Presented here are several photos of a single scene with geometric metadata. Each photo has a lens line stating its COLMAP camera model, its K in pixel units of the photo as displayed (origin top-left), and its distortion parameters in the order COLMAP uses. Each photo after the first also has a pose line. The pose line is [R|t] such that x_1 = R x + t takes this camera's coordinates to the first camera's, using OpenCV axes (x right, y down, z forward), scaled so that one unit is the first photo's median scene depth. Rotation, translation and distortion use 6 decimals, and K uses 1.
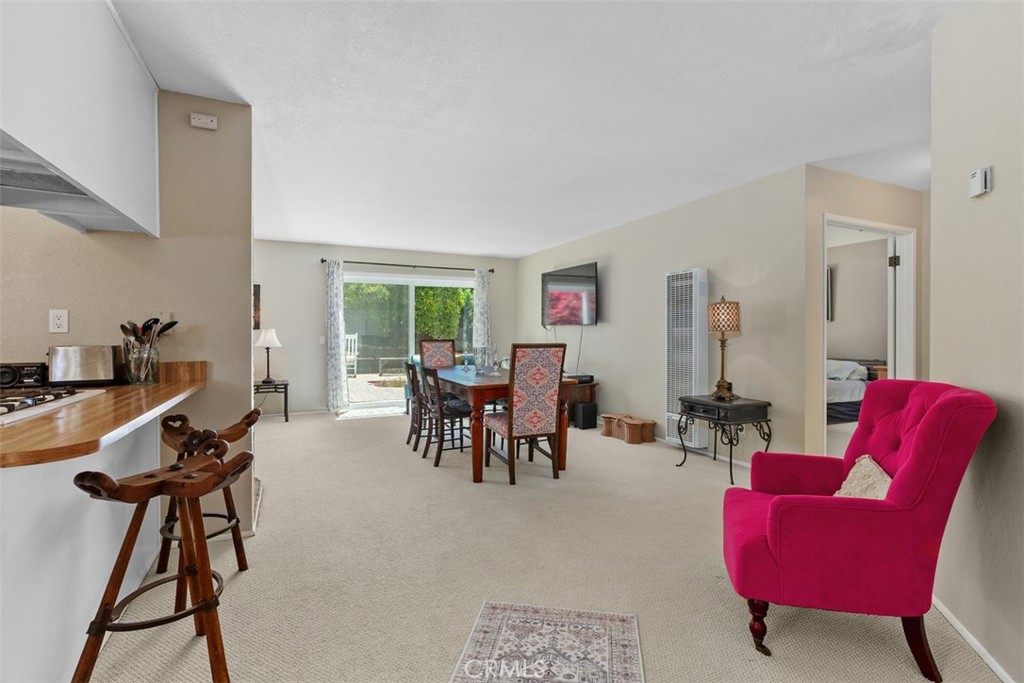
lens RADIAL K [[467.7, 0, 509.4], [0, 467.7, 337.1], [0, 0, 1]] dist [0.003195, 0.000444]
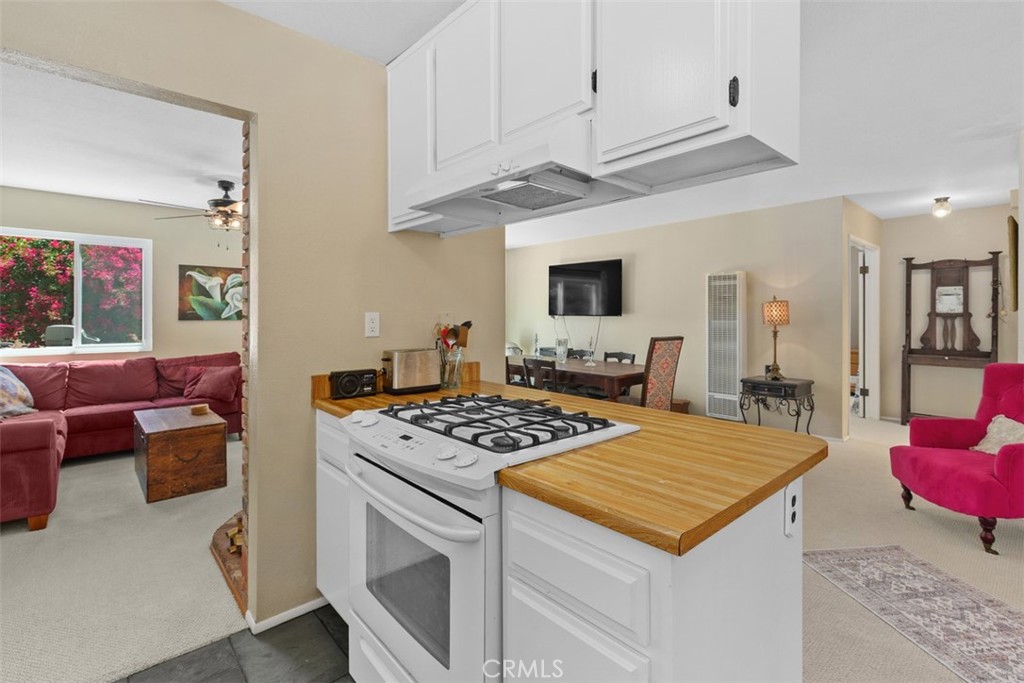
lens RADIAL K [[473.3, 0, 507.9], [0, 473.3, 317.5], [0, 0, 1]] dist [0.001864, -0.000523]
pose [[0.958878, -0.000175, 0.283817, -0.564931], [0.001802, 0.999983, -0.005471, -0.024598], [-0.283812, 0.005757, 0.958863, 0.004372]]
